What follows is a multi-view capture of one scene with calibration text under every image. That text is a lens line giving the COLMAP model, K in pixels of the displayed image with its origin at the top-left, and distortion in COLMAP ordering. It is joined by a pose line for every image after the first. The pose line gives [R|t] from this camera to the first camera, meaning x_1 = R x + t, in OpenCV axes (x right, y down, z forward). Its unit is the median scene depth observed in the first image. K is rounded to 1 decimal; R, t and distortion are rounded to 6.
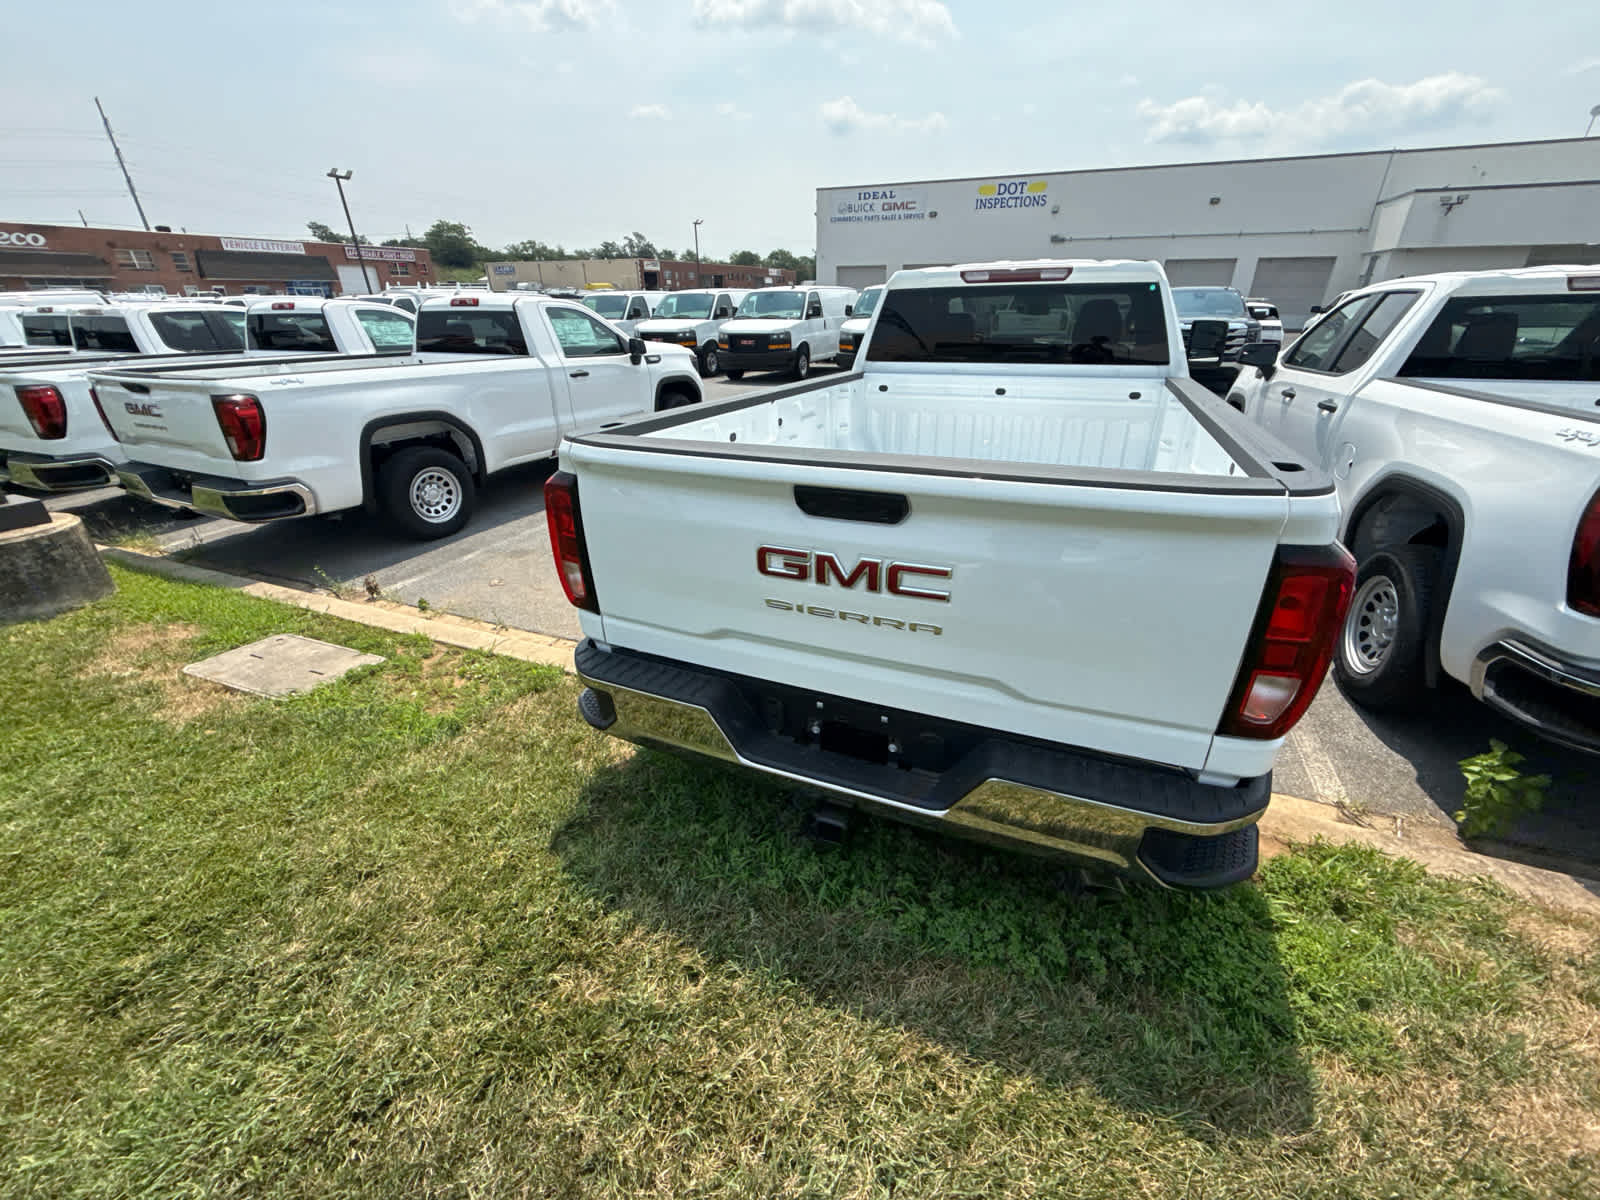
lens RADIAL K [[637.0, 0, 802.7], [0, 637.0, 595.7], [0, 0, 1]] dist [0.000077, 0.000096]
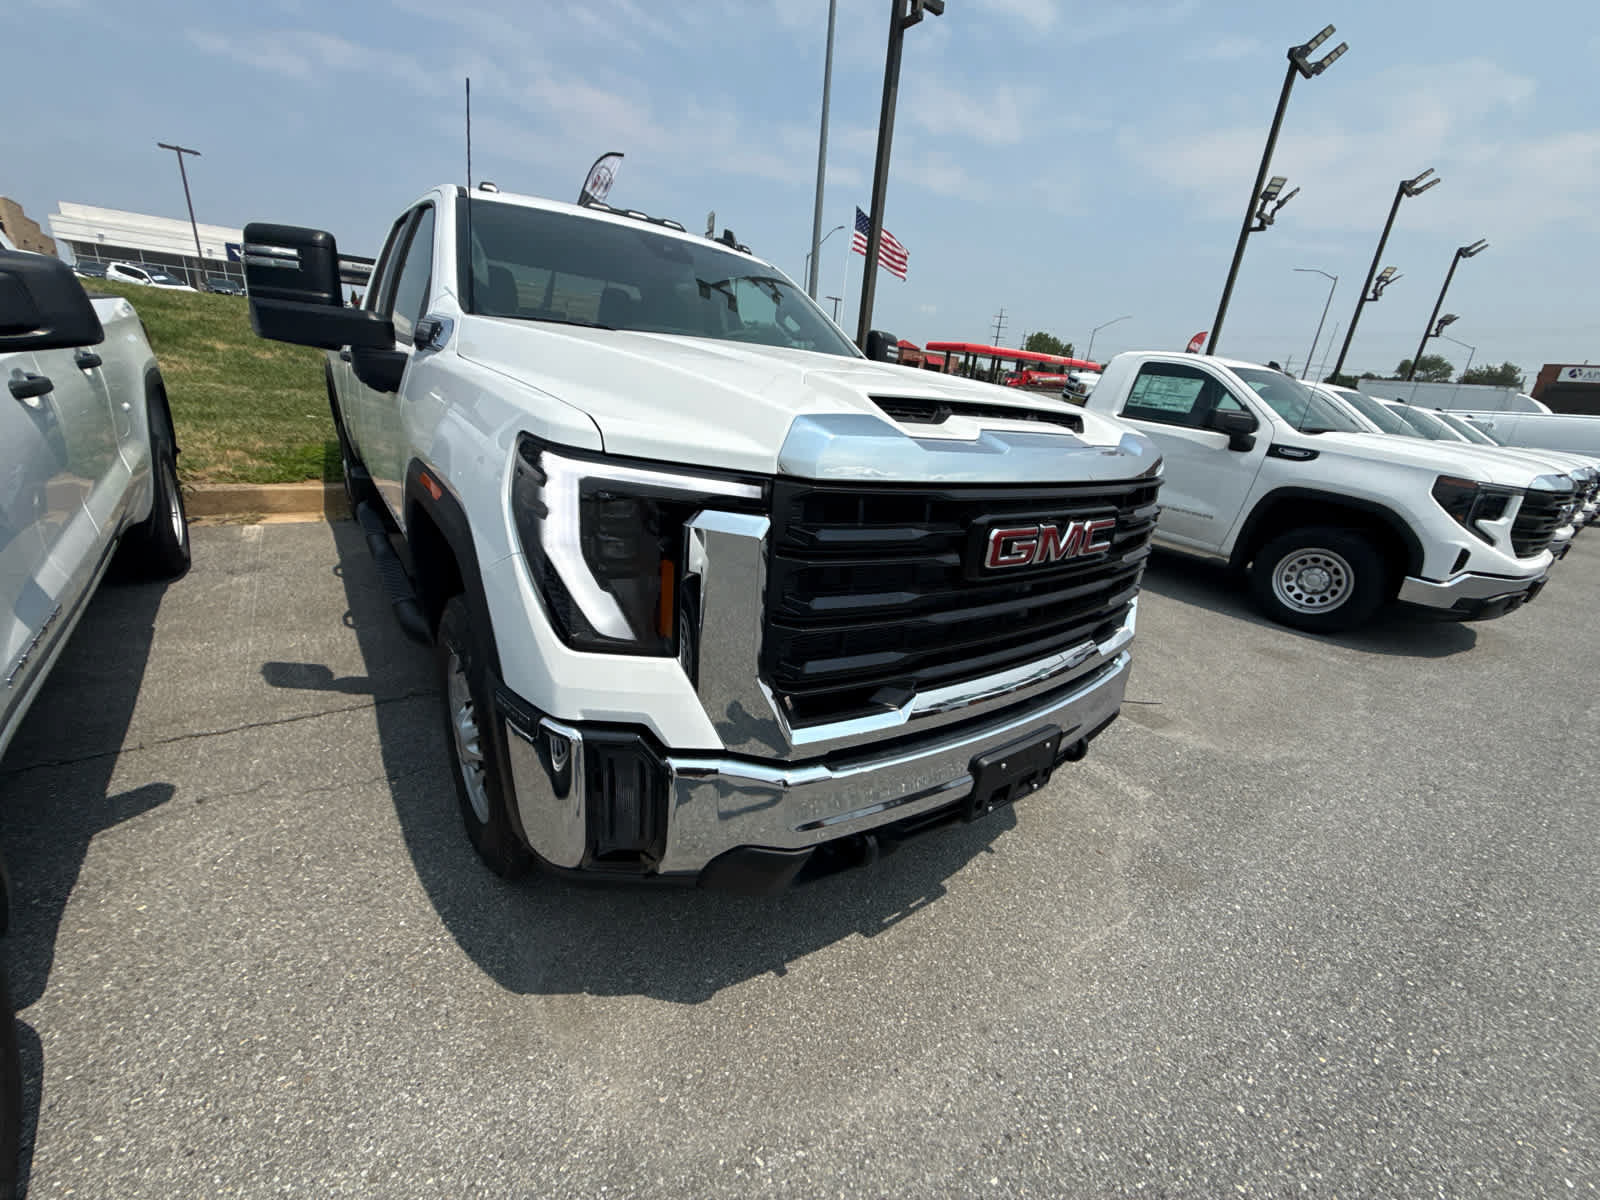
lens RADIAL K [[637.0, 0, 809.8], [0, 637.0, 602.2], [0, 0, 1]] dist [0.000077, 0.000096]
pose [[-0.492215, 0.257949, -0.831376, 1.000320], [-0.445249, 0.746080, 0.495093, -0.691191], [0.747982, 0.613862, -0.252380, 1.715046]]
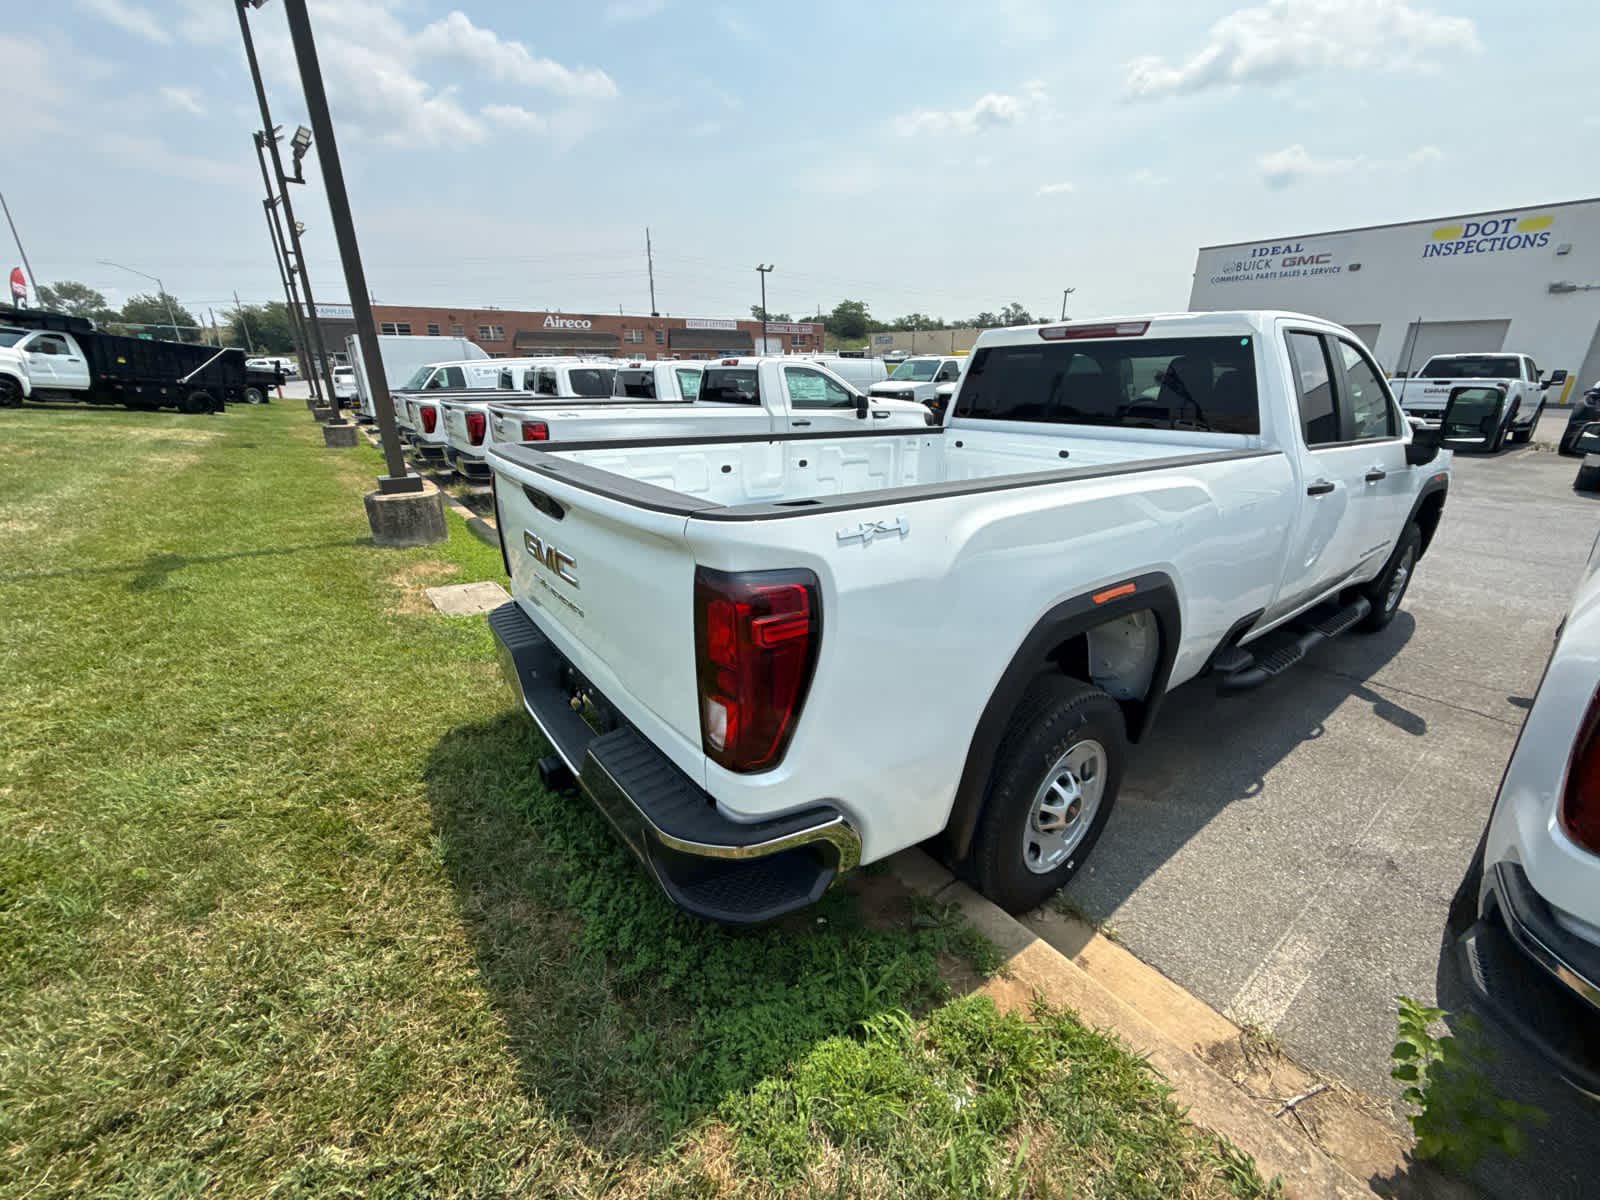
lens RADIAL K [[637.0, 0, 802.4], [0, 637.0, 594.1], [0, 0, 1]] dist [0.000077, 0.000096]
pose [[0.865813, 0.173869, -0.469187, 0.401779], [-0.215698, 0.975780, -0.036437, -0.009331], [0.451488, 0.132750, 0.882347, 0.045964]]
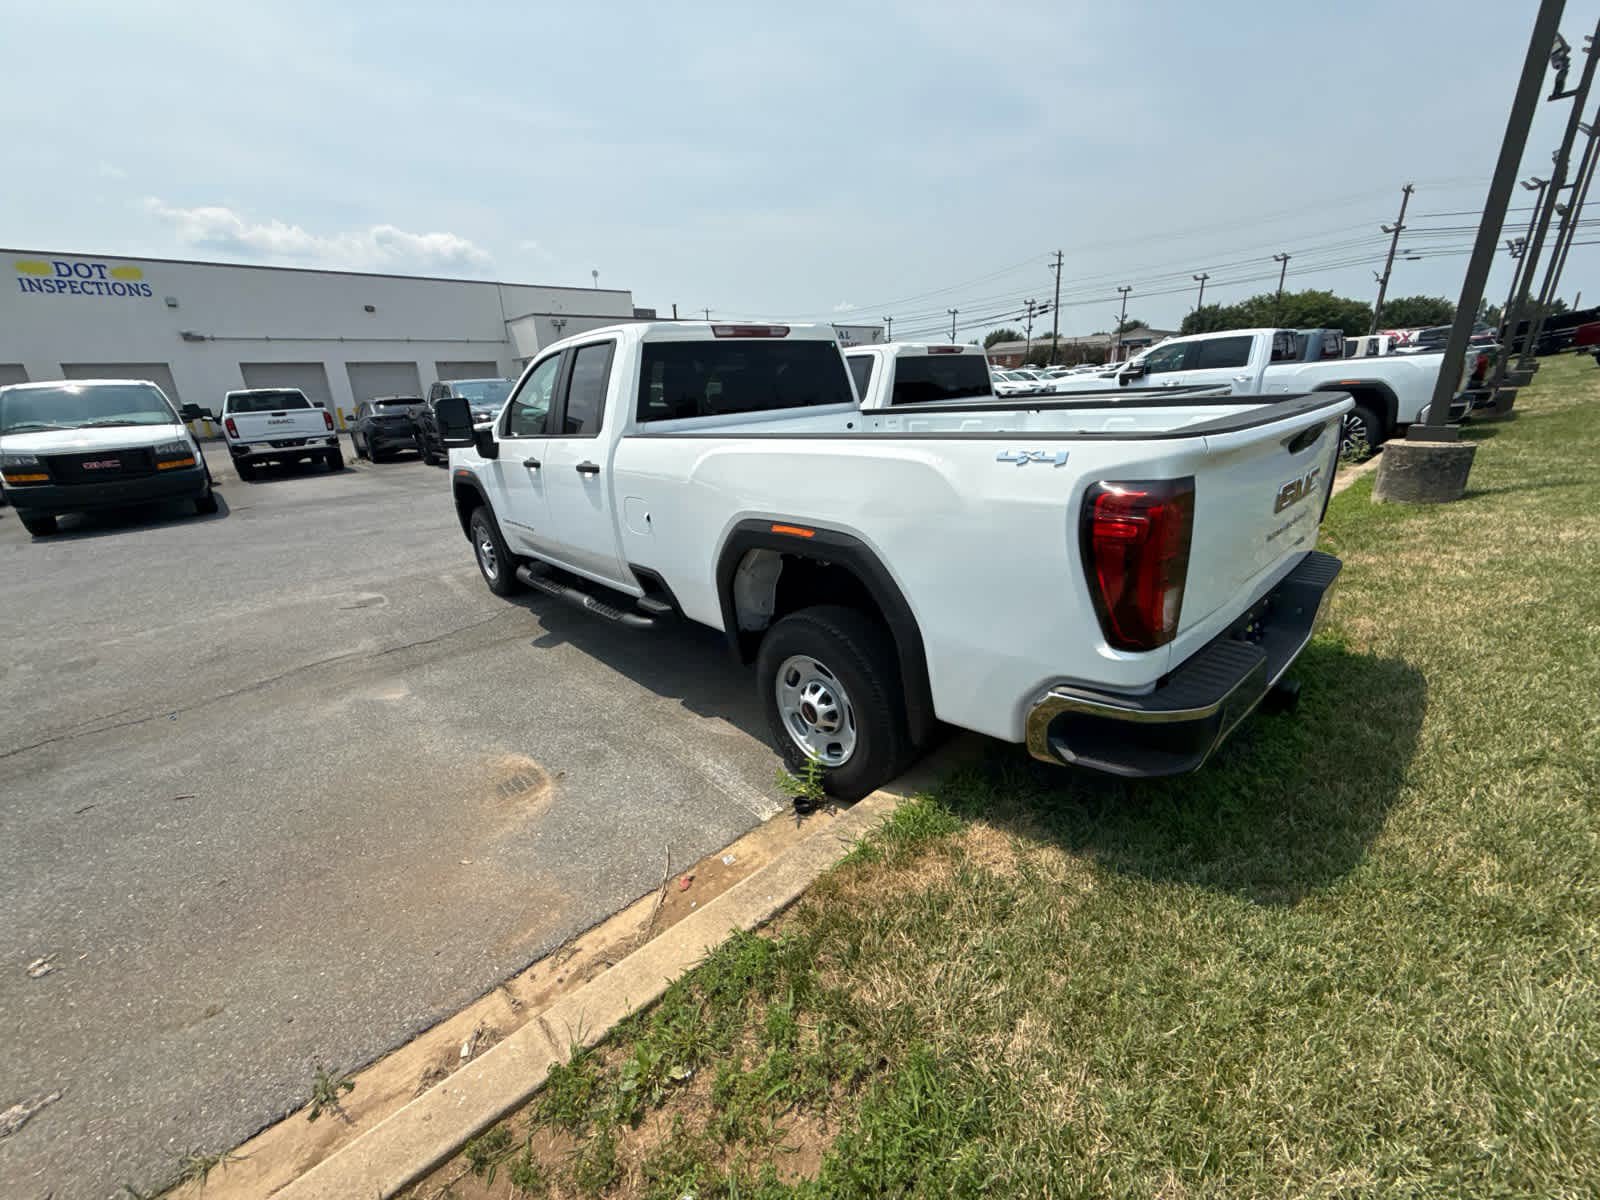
lens RADIAL K [[637.0, 0, 801.7], [0, 637.0, 597.3], [0, 0, 1]] dist [0.000077, 0.000096]
pose [[0.422804, -0.301155, 0.854718, -0.591002], [0.418411, 0.901491, 0.110660, -0.154963], [-0.803846, 0.310836, 0.507161, 0.449183]]
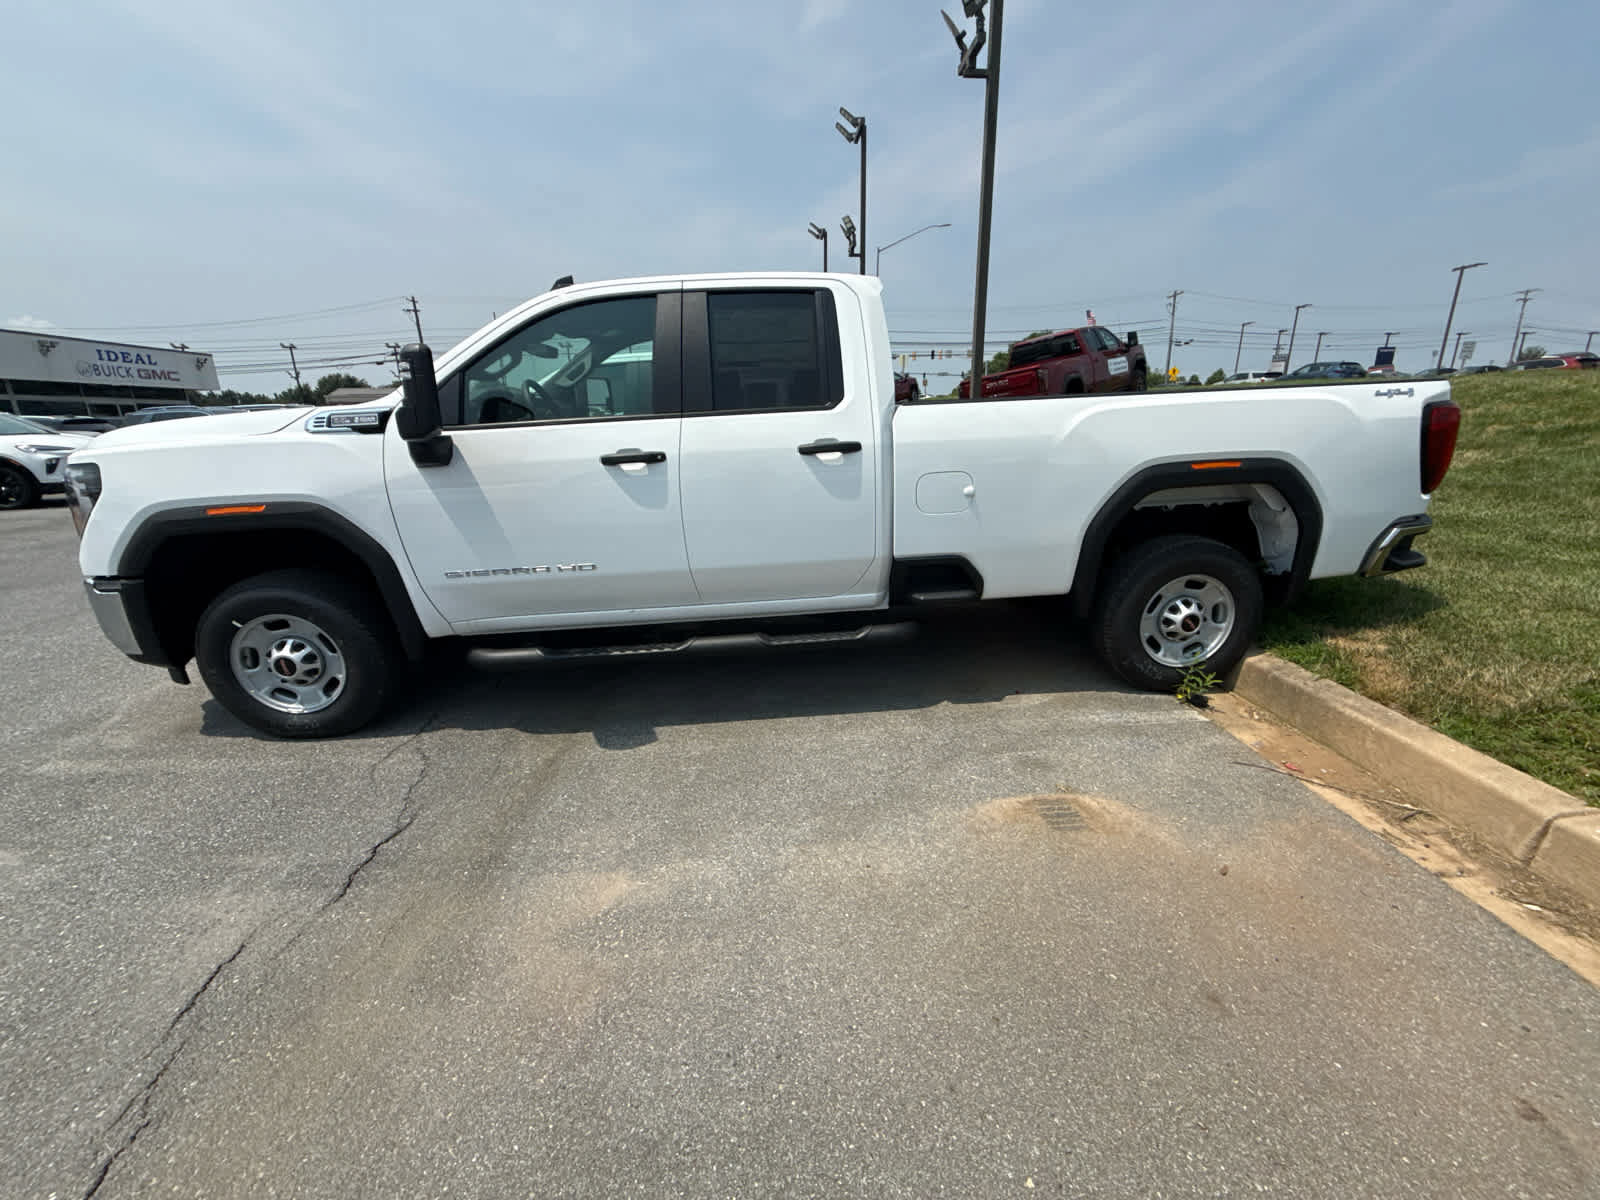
lens RADIAL K [[637.0, 0, 801.1], [0, 637.0, 597.4], [0, 0, 1]] dist [0.000077, 0.000096]
pose [[-0.453952, -0.230186, 0.860780, -0.517217], [0.393852, 0.814719, 0.425575, -0.510101], [-0.799255, 0.532211, -0.279184, 1.369607]]
